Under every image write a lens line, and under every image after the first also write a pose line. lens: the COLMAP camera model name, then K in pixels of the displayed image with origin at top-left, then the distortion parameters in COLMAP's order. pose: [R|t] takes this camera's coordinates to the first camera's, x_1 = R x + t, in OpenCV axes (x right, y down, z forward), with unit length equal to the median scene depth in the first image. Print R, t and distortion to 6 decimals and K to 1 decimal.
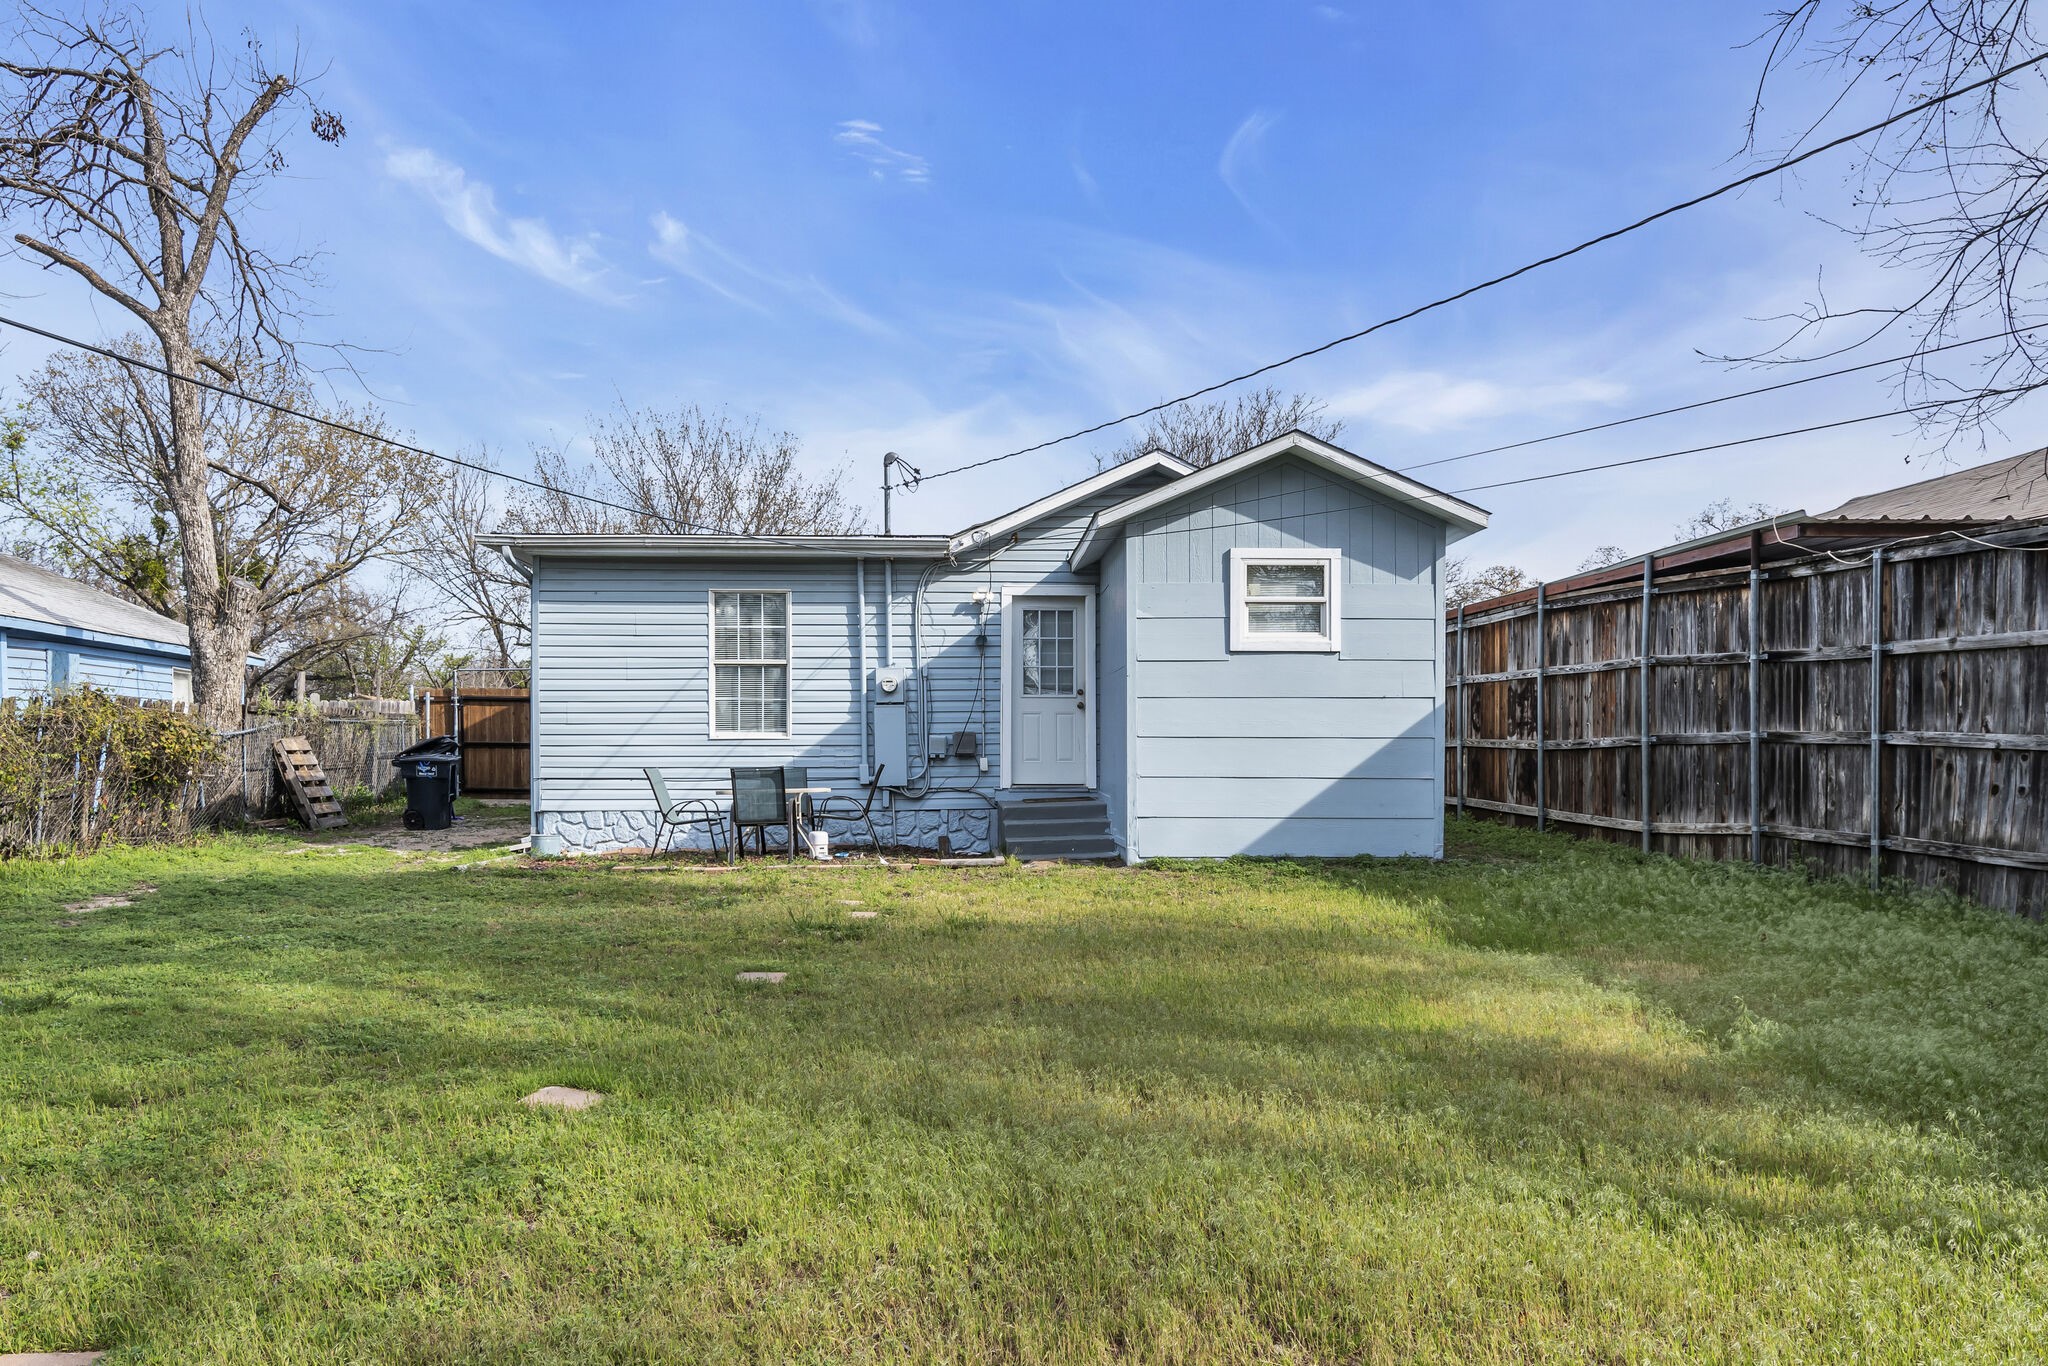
lens RADIAL K [[1415.4, 0, 990.5], [0, 1415.4, 806.9], [0, 0, 1]] dist [-0.003696, 0.002822]
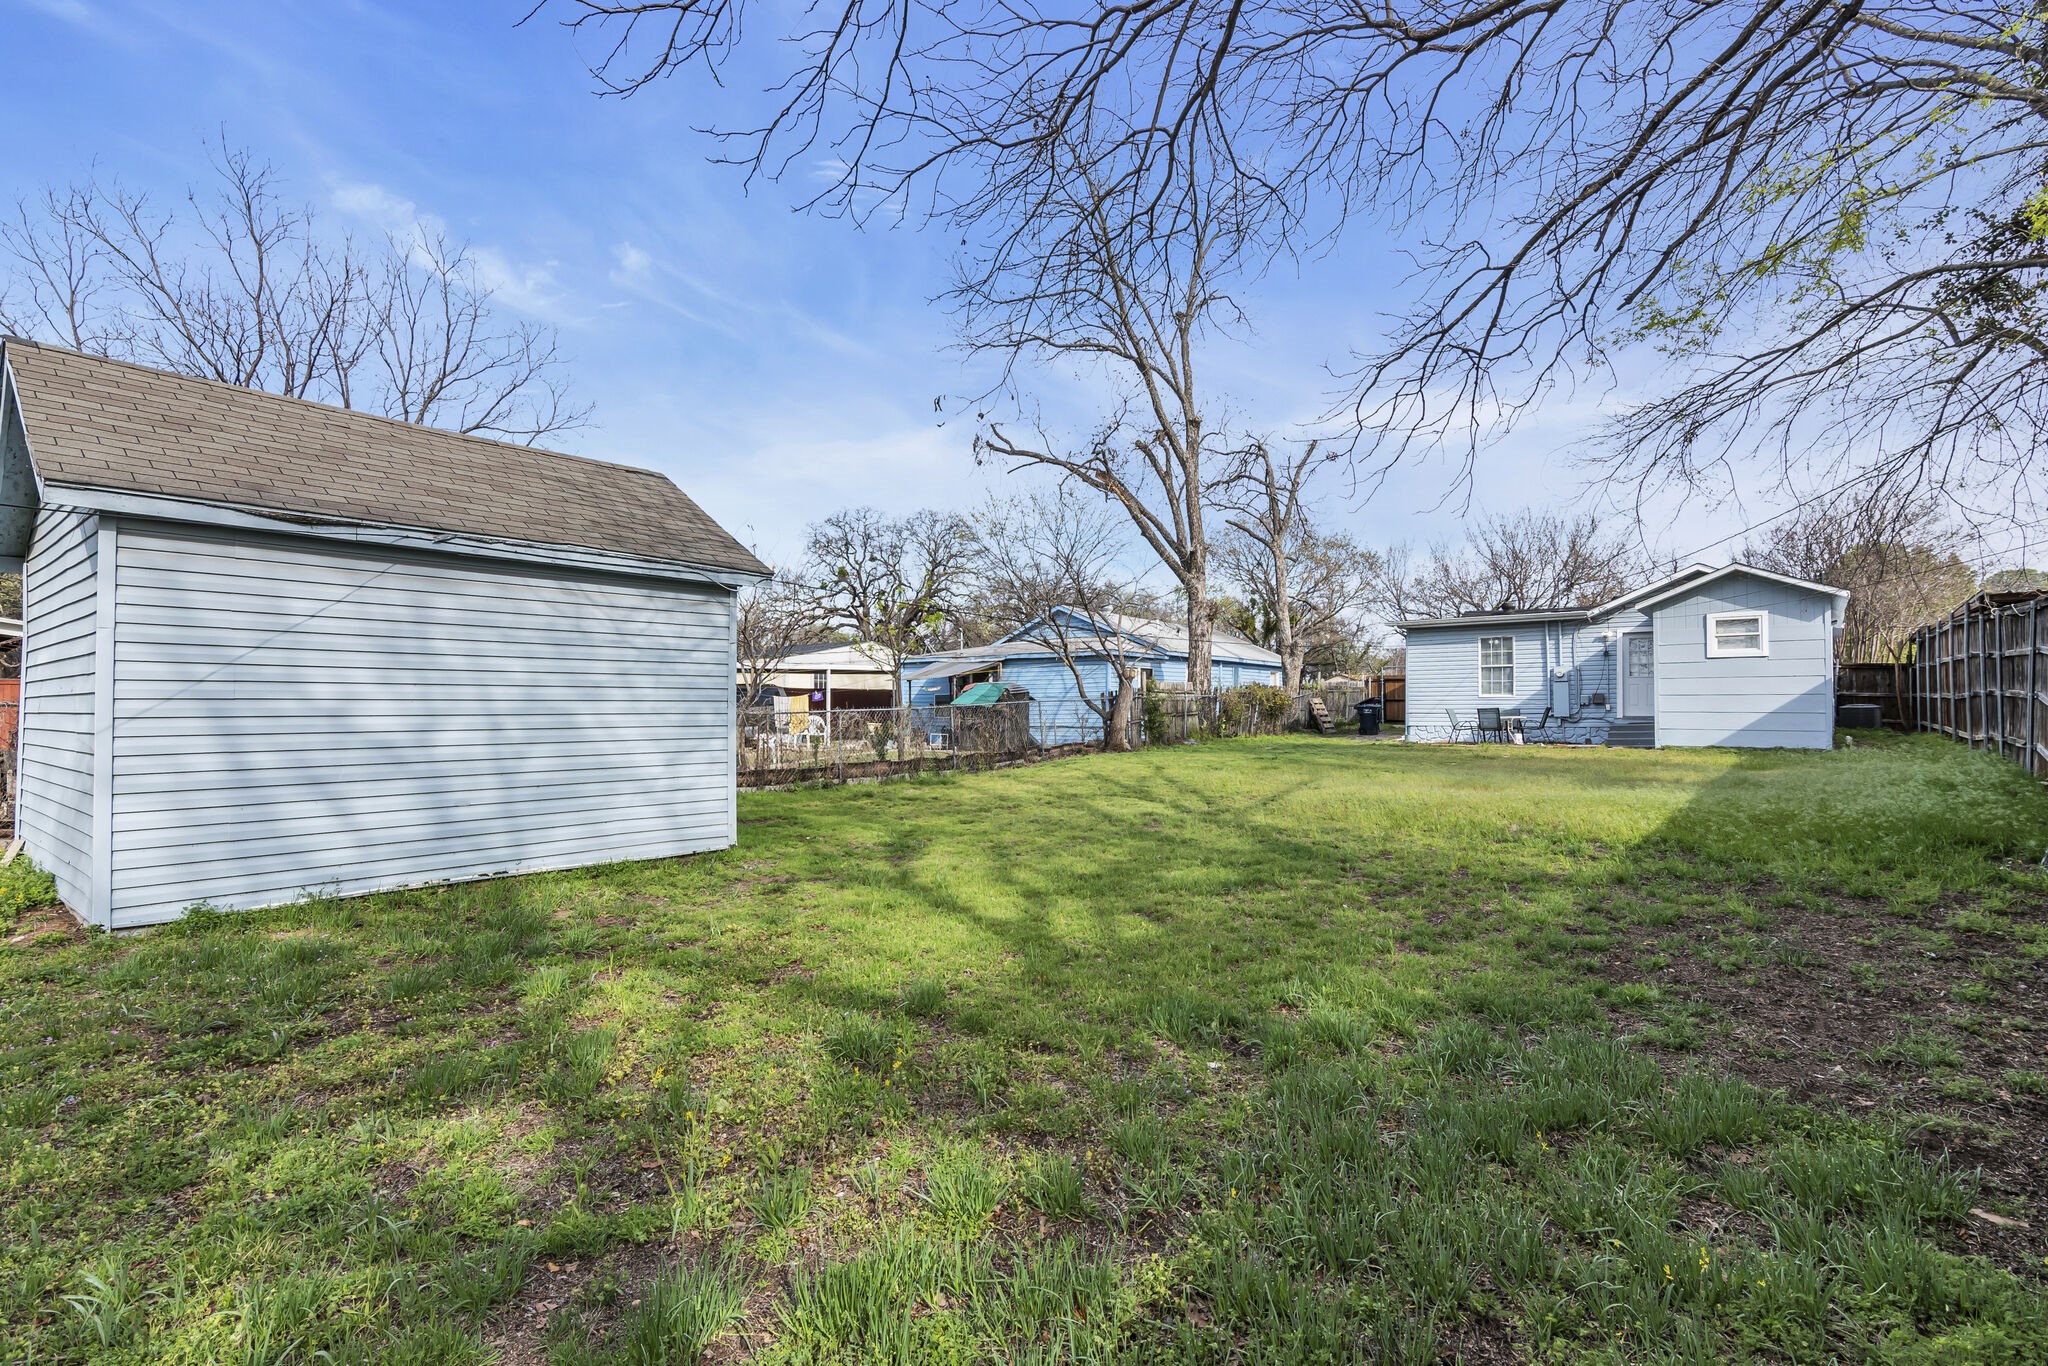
lens RADIAL K [[989.8, 0, 1016.4], [0, 989.8, 692.8], [0, 0, 1]] dist [0.016682, 0.004826]
pose [[0.744193, -0.011432, -0.667867, 0.357987], [-0.023494, 0.998787, -0.043276, 0.038274], [0.667551, 0.047897, 0.743022, -0.826320]]
